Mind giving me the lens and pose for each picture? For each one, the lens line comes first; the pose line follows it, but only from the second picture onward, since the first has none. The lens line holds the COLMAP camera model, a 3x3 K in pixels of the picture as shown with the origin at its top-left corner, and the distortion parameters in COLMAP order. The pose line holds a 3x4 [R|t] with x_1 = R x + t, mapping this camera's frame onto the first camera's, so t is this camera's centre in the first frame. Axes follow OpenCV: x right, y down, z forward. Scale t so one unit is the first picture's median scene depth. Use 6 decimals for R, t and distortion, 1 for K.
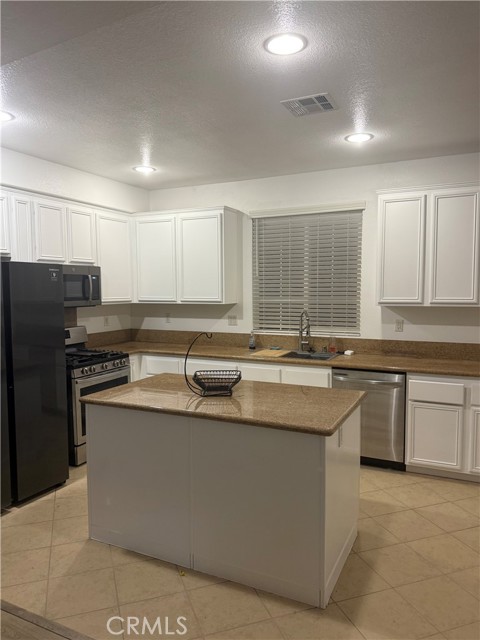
lens RADIAL K [[469.0, 0, 234.4], [0, 469.0, 322.8], [0, 0, 1]] dist [0.069032, -0.089424]
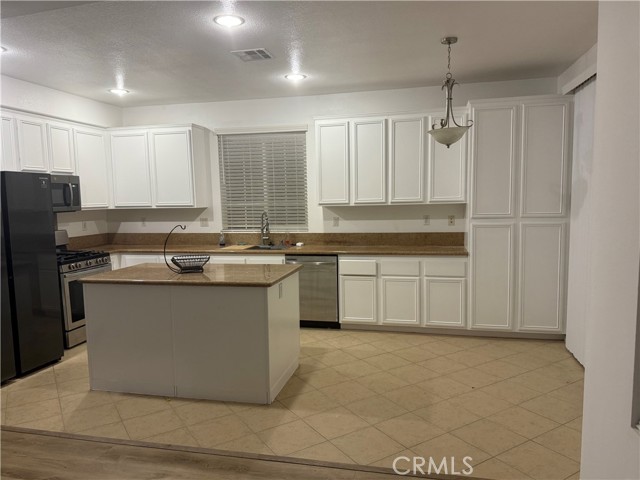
lens RADIAL K [[469.0, 0, 319.0], [0, 469.0, 245.2], [0, 0, 1]] dist [0.069032, -0.089424]
pose [[0.974001, -0.036633, 0.223564, 0.014882], [0.031449, 0.999149, 0.026704, 0.040733], [-0.224352, -0.018978, 0.974323, -0.283019]]
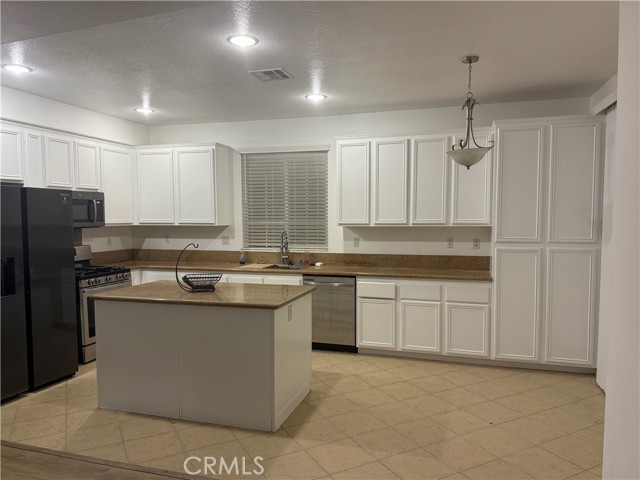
lens RADIAL K [[469.0, 0, 321.7], [0, 469.0, 245.5], [0, 0, 1]] dist [0.069032, -0.089424]
pose [[0.987079, -0.007151, 0.160072, 0.062459], [0.009215, 0.999884, -0.012157, 0.034647], [-0.159967, 0.013475, 0.987030, -0.266384]]
